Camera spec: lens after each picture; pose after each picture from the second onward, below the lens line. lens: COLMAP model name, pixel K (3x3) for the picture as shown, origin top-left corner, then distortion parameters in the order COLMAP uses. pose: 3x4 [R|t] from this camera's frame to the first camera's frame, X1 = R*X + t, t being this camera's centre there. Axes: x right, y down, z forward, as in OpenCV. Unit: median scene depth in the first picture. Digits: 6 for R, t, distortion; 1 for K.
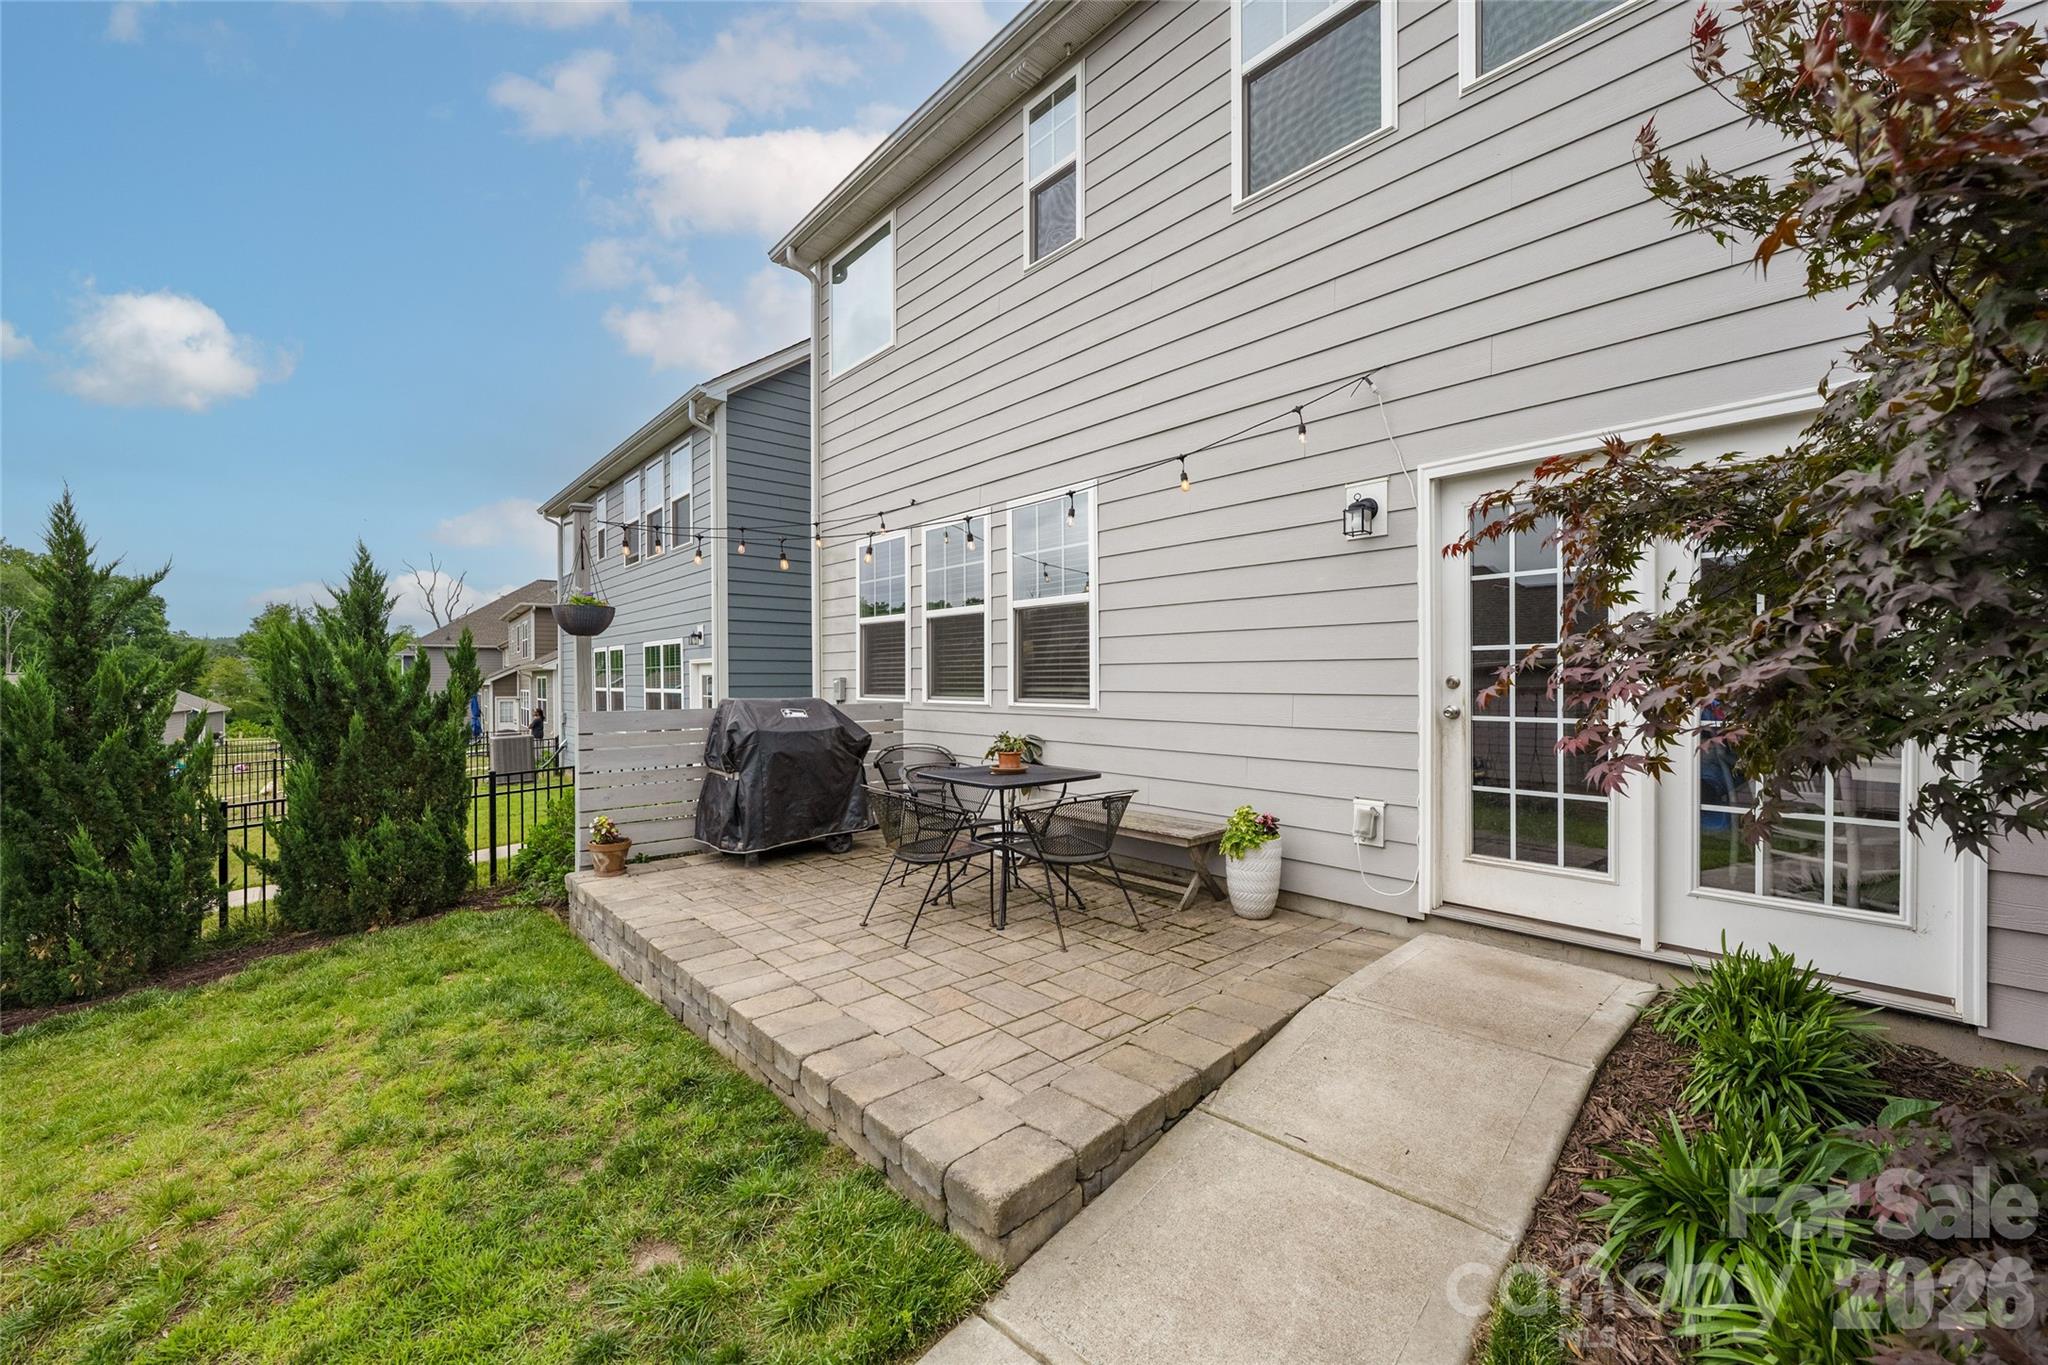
lens RADIAL K [[839.1, 0, 1023.9], [0, 839.1, 678.8], [0, 0, 1]] dist [-0.003786, 0.001109]
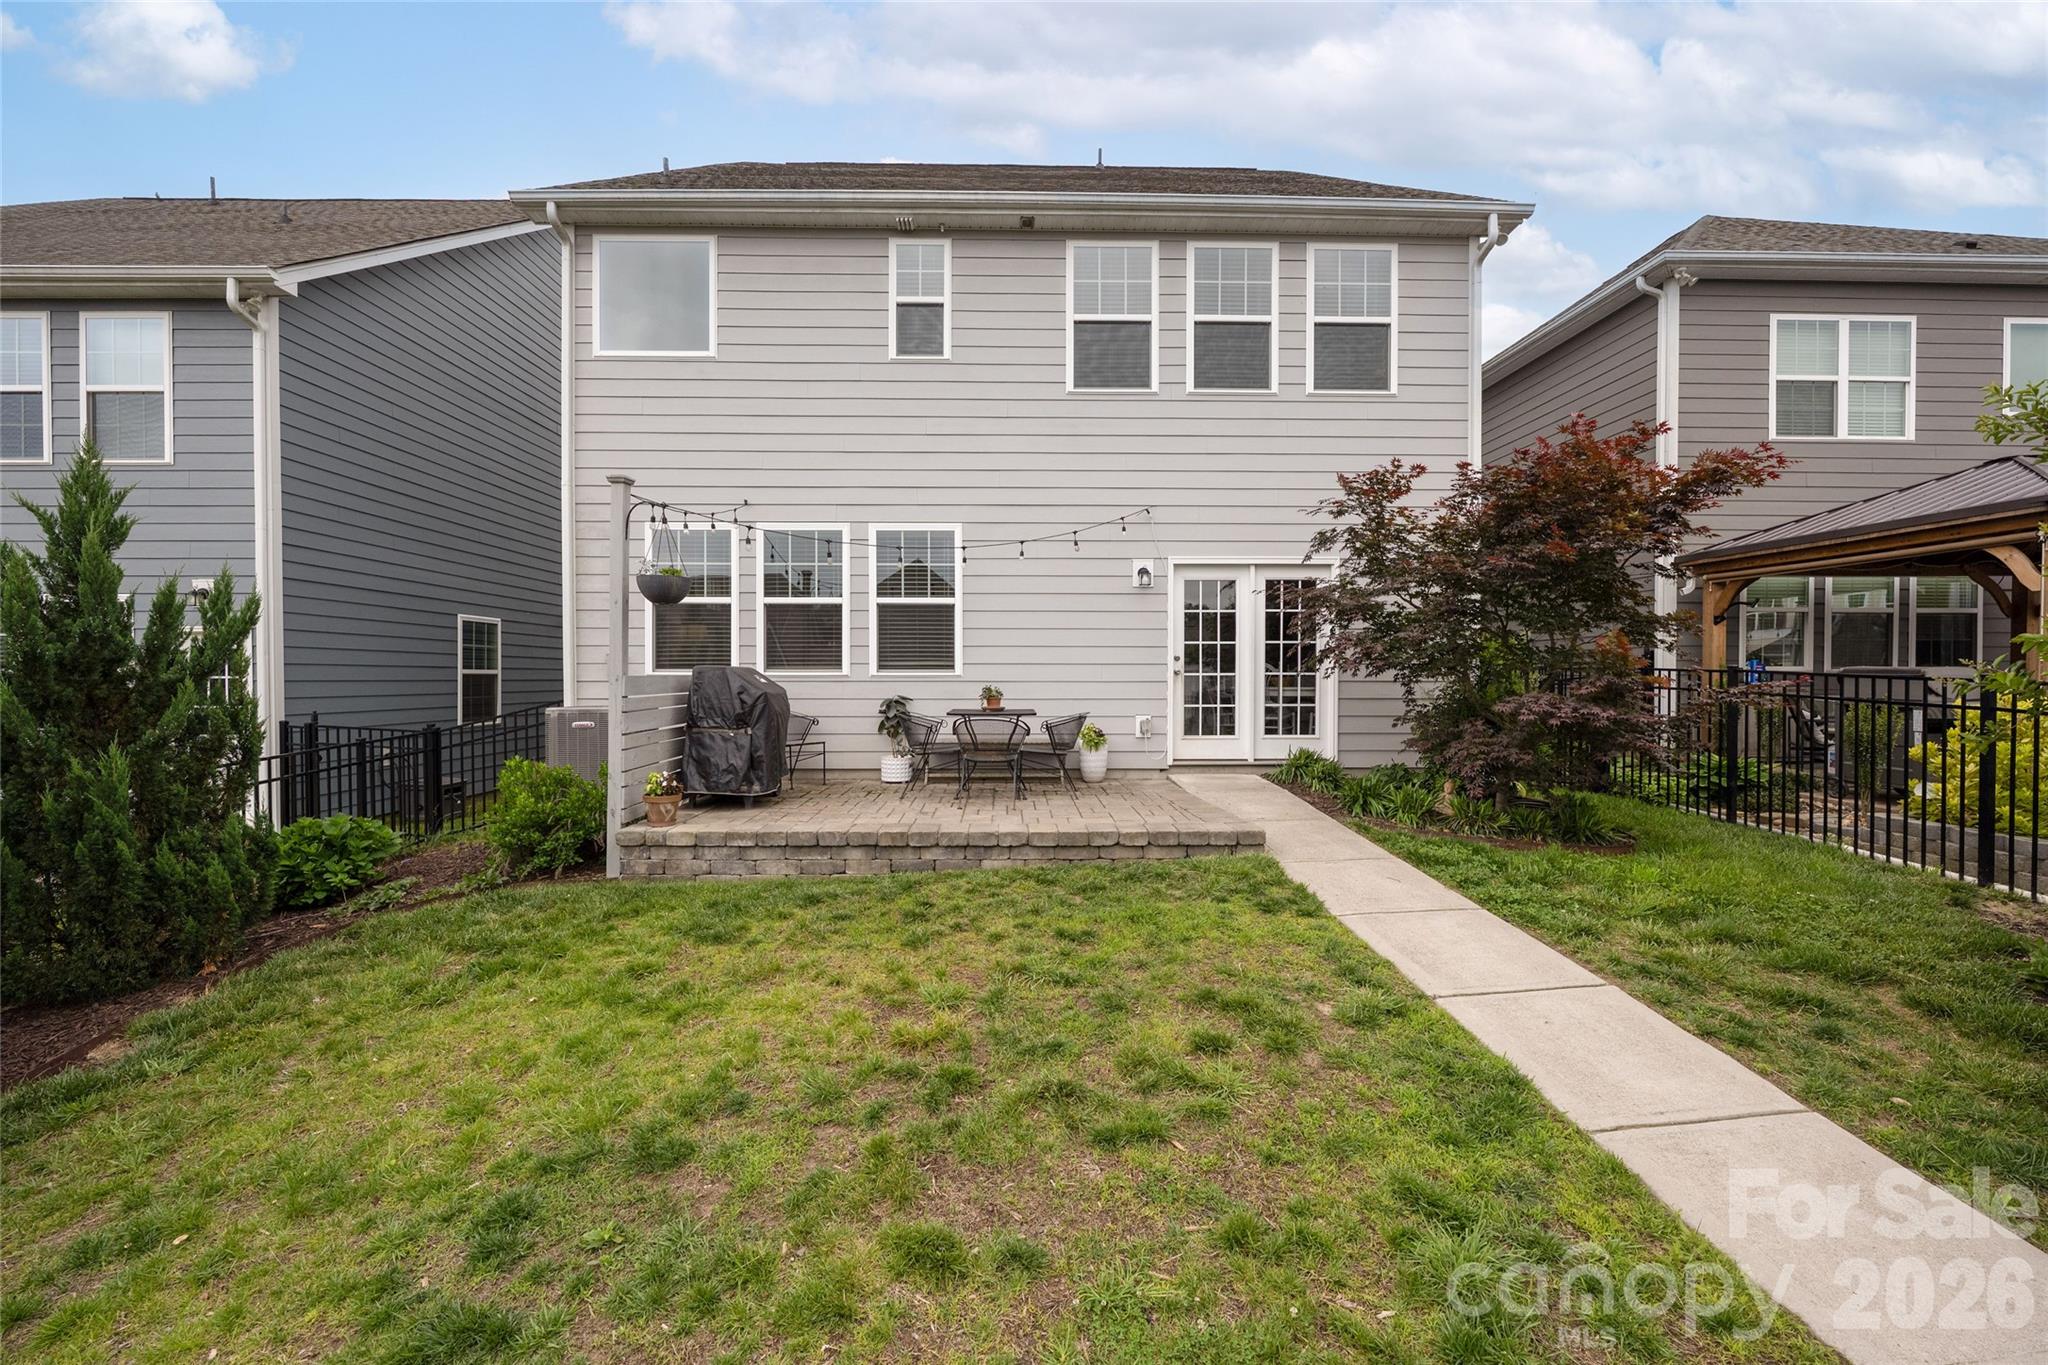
lens RADIAL K [[839.1, 0, 1027.9], [0, 839.1, 687.2], [0, 0, 1]] dist [-0.003786, 0.001109]
pose [[0.619014, -0.001645, 0.785378, -1.212833], [-0.000754, 0.999996, 0.002689, 0.062577], [-0.785379, -0.002257, 0.619011, -0.034780]]
